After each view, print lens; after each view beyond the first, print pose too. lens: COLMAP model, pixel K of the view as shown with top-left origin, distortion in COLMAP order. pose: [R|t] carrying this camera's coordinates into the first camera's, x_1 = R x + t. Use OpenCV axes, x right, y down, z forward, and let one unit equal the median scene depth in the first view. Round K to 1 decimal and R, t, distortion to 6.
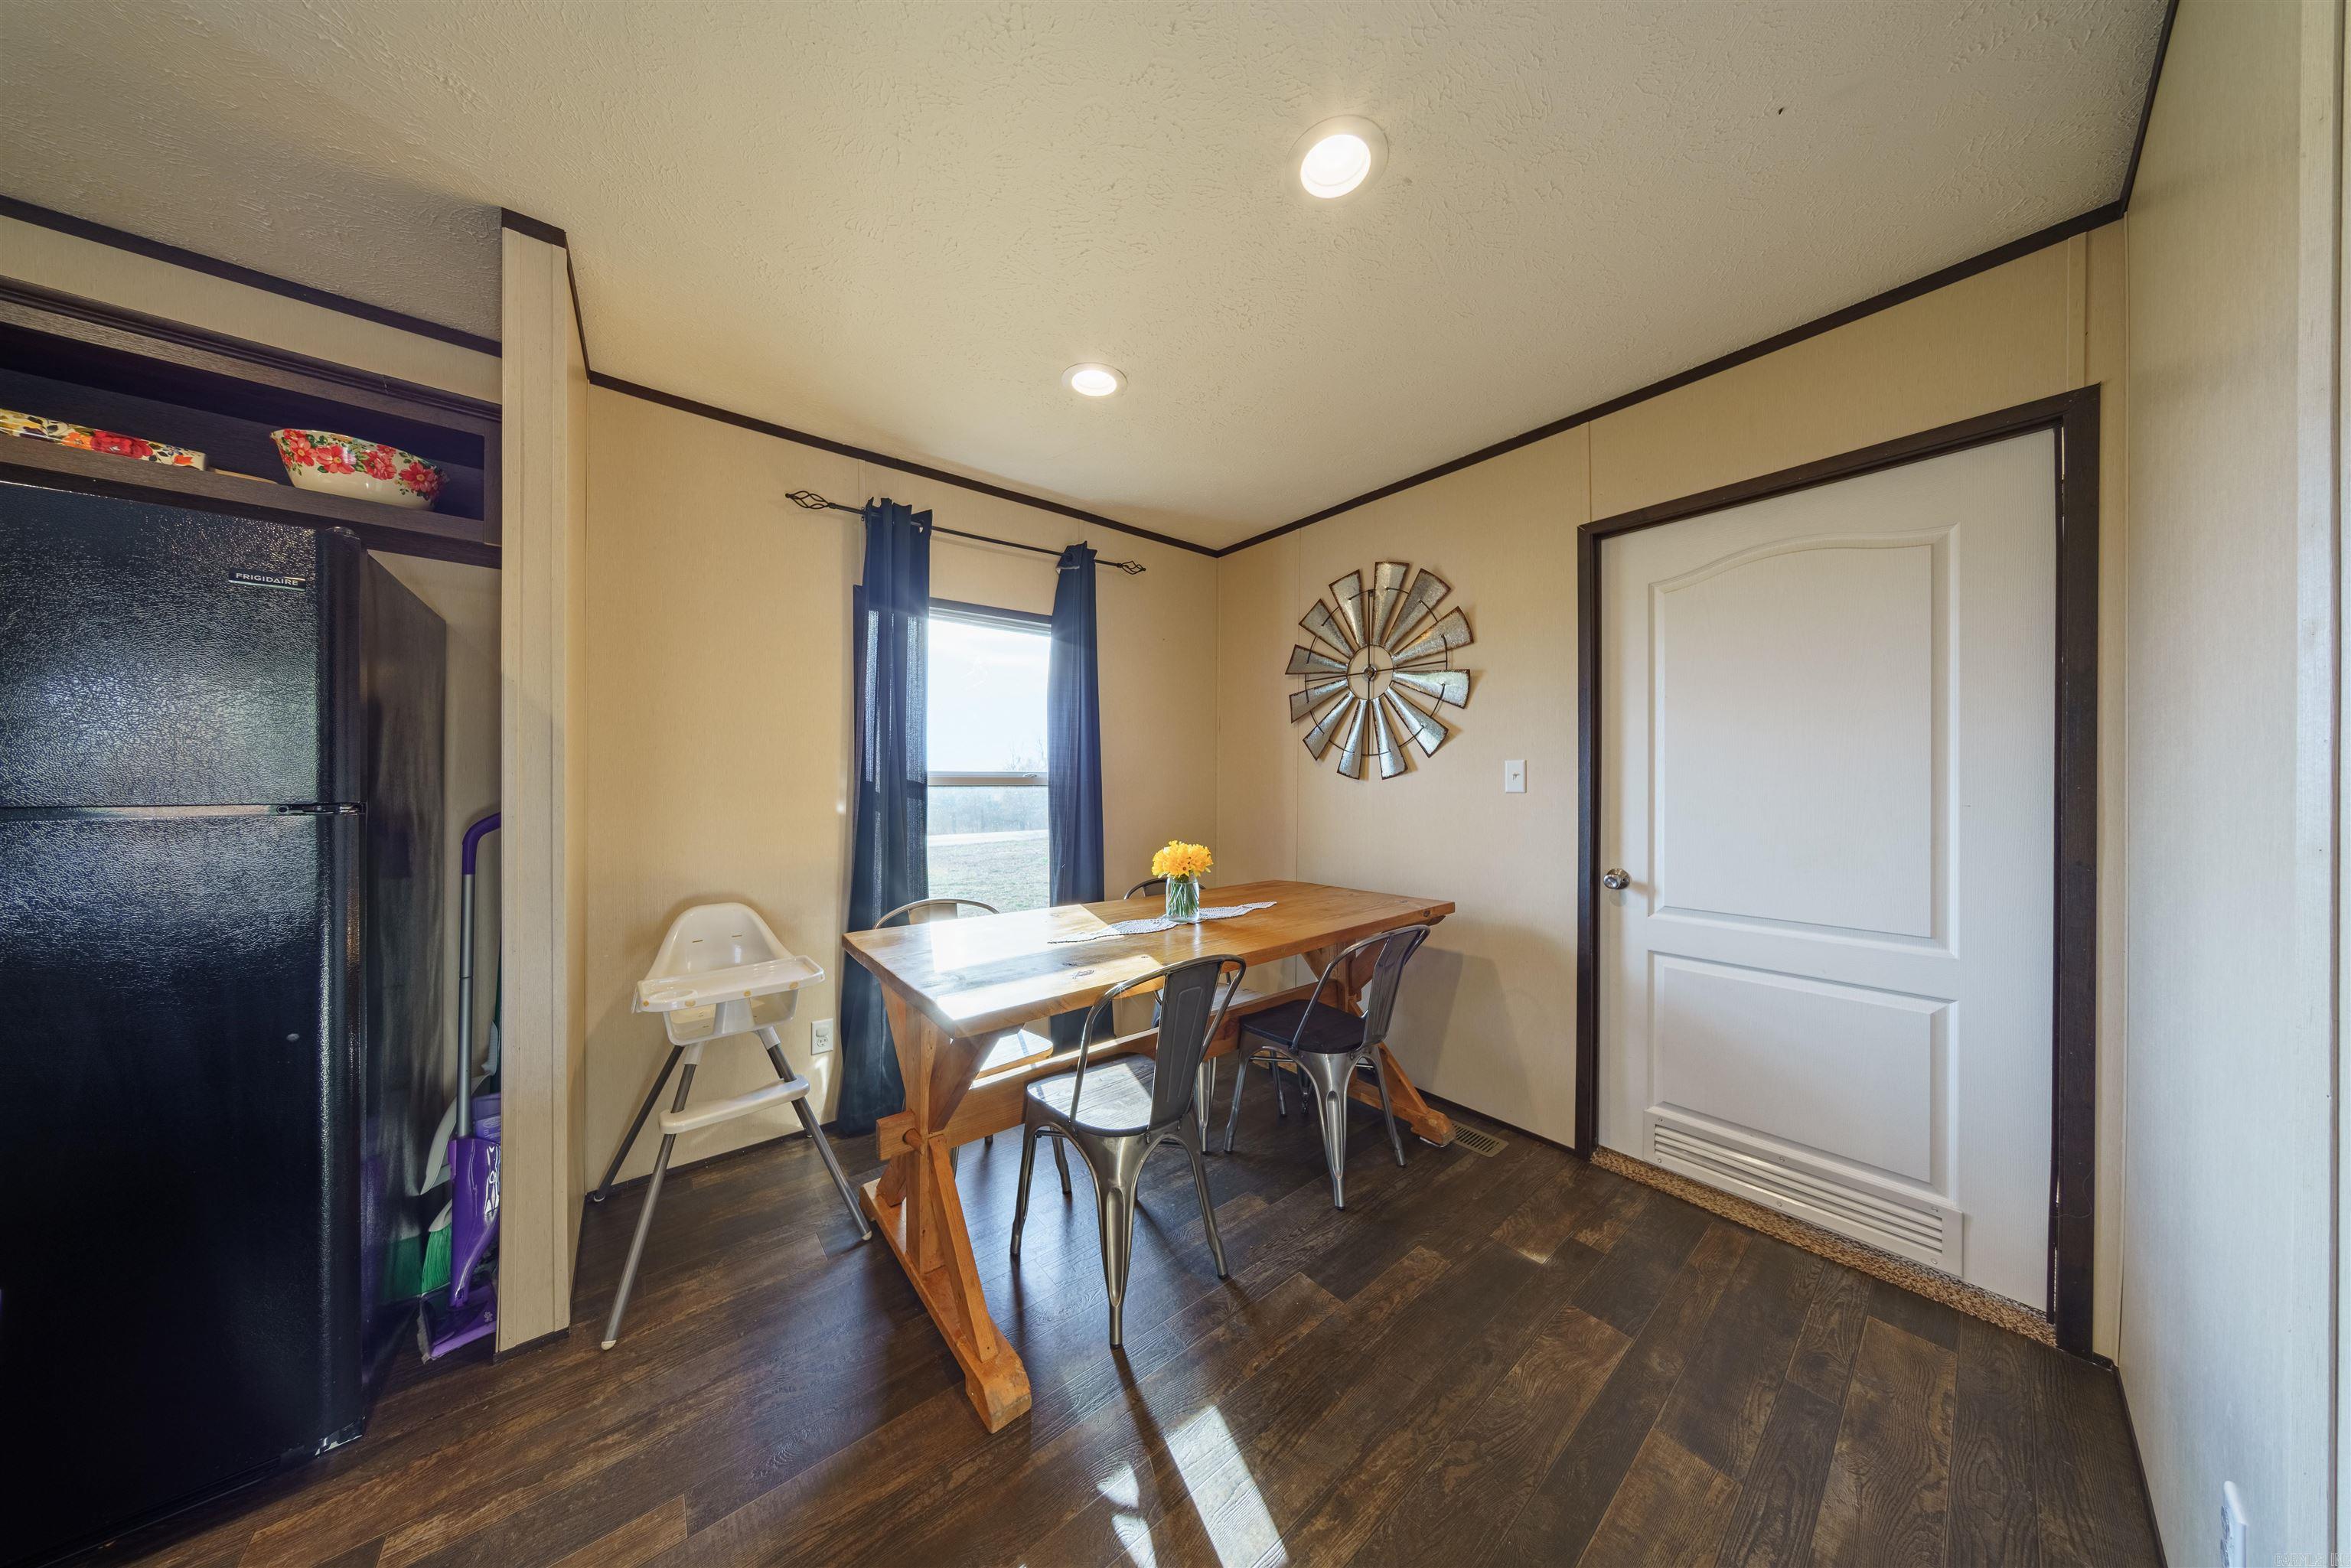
lens RADIAL K [[664.8, 0, 1169.7], [0, 664.8, 785.1], [0, 0, 1]] dist [-0.000434, 0.000011]
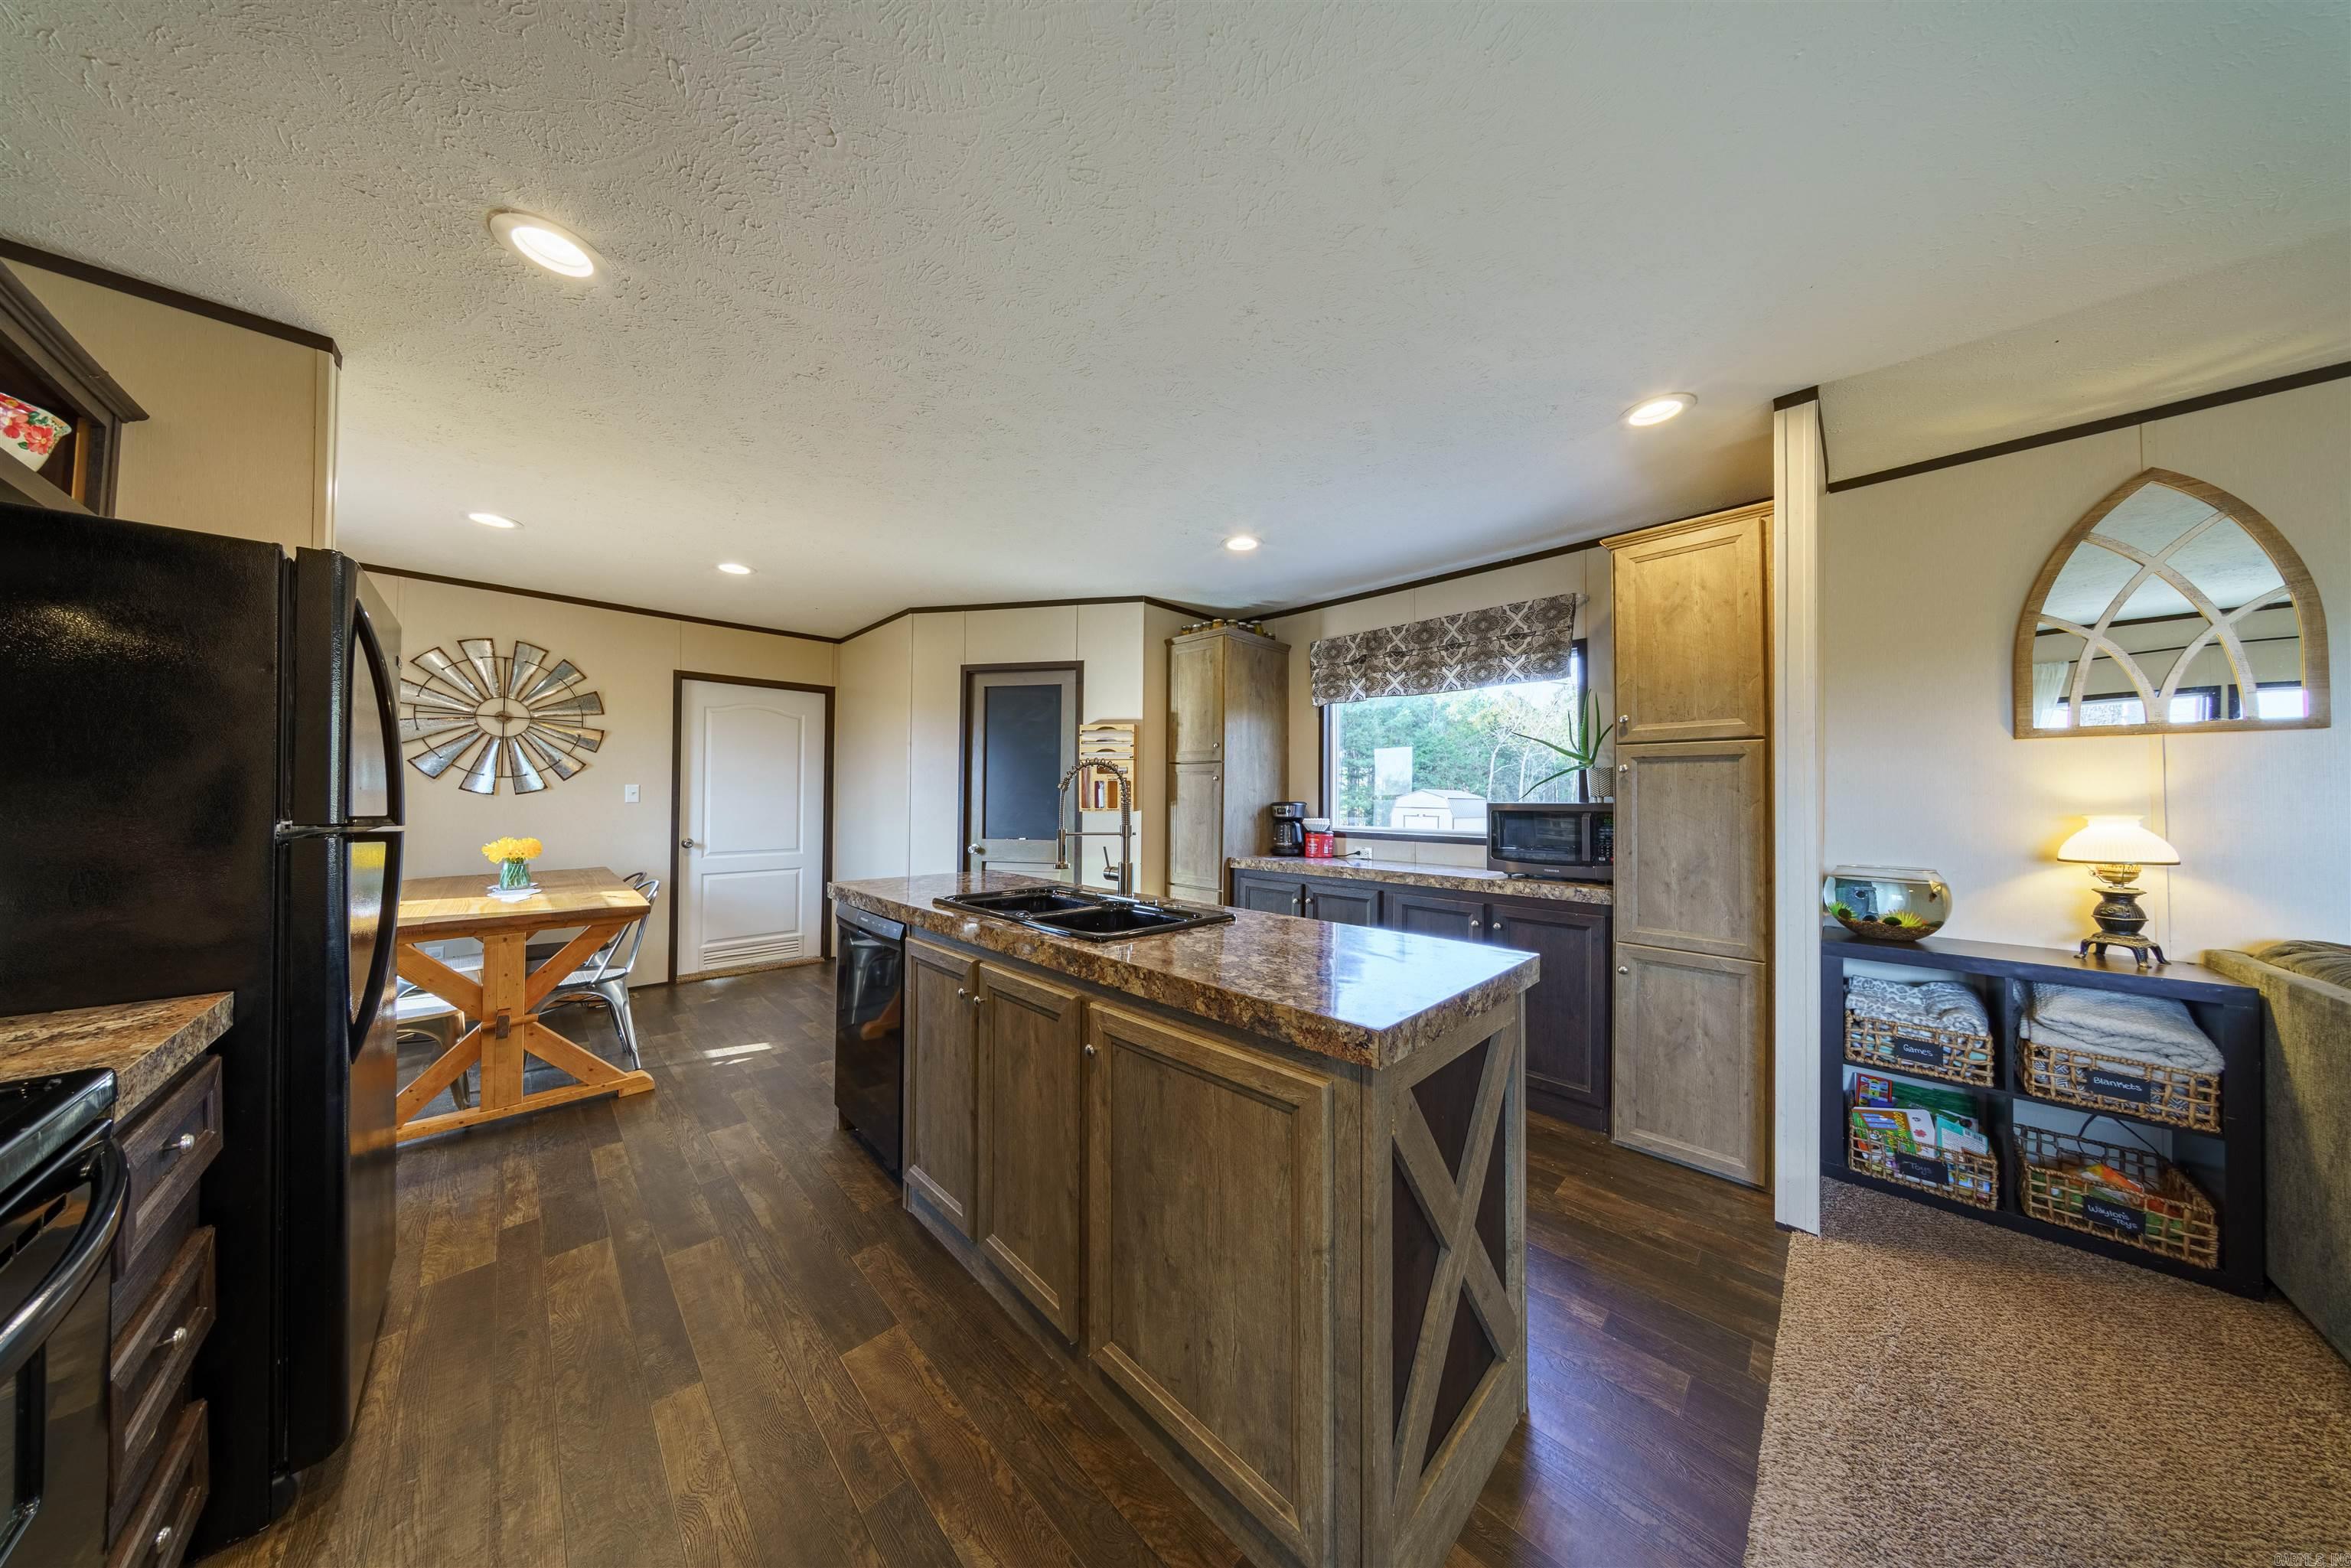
lens RADIAL K [[664.8, 0, 1158.8], [0, 664.8, 791.1], [0, 0, 1]] dist [-0.000434, 0.000011]
pose [[-0.084605, 0.003673, 0.996408, -1.318970], [0.005386, 0.999980, -0.003229, -0.006393], [-0.996400, 0.005094, -0.084623, -0.255261]]
